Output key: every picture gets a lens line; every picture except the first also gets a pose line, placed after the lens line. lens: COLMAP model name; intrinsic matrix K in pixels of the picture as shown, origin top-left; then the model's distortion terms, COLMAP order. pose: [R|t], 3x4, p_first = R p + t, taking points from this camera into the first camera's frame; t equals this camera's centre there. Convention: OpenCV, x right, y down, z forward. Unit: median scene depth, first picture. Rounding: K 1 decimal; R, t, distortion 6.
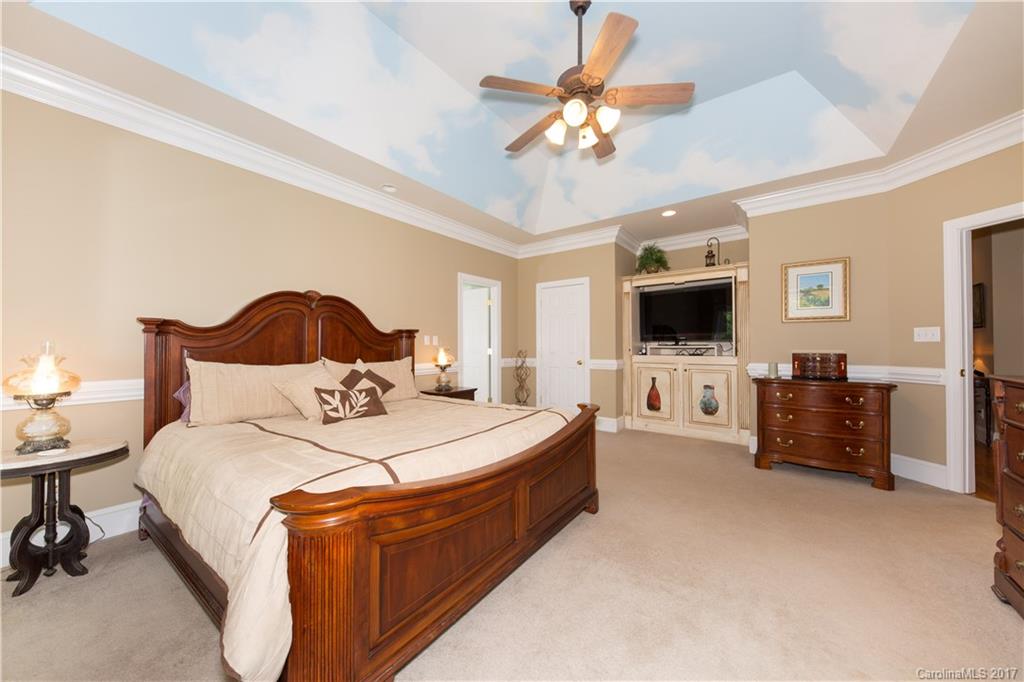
lens RADIAL K [[354.9, 0, 506.2], [0, 354.9, 342.3], [0, 0, 1]] dist [0.001603, -0.000492]
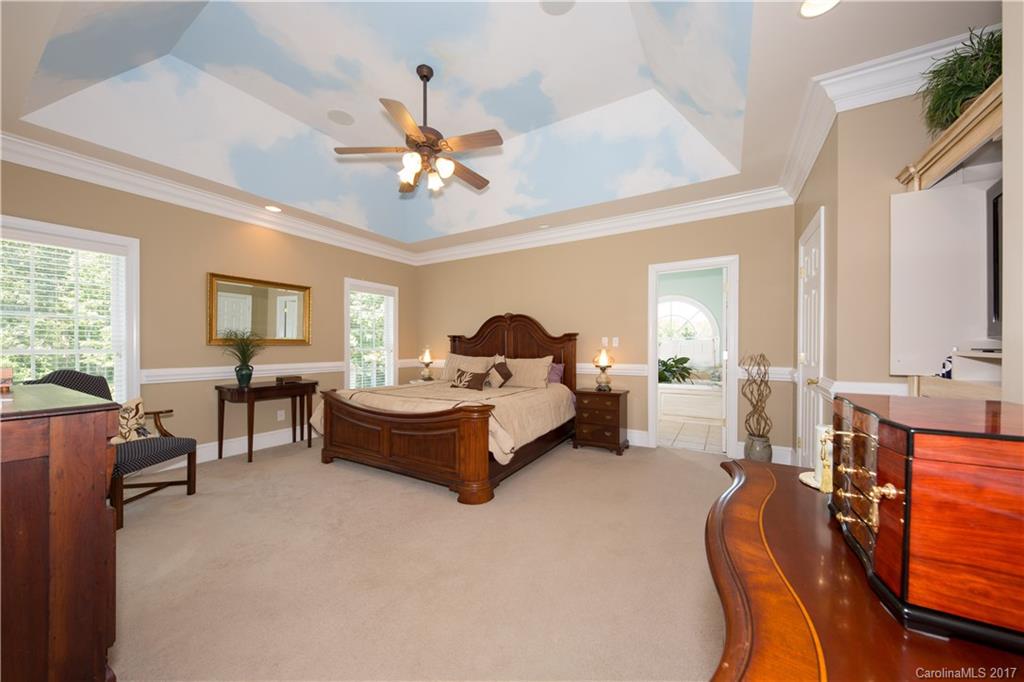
lens RADIAL K [[354.9, 0, 506.8], [0, 354.9, 344.3], [0, 0, 1]] dist [0.001603, -0.000492]
pose [[0.079272, 0.006515, -0.996832, 0.899928], [0.014807, 0.999861, 0.007712, -0.011520], [0.996743, -0.015372, 0.079164, 0.701706]]
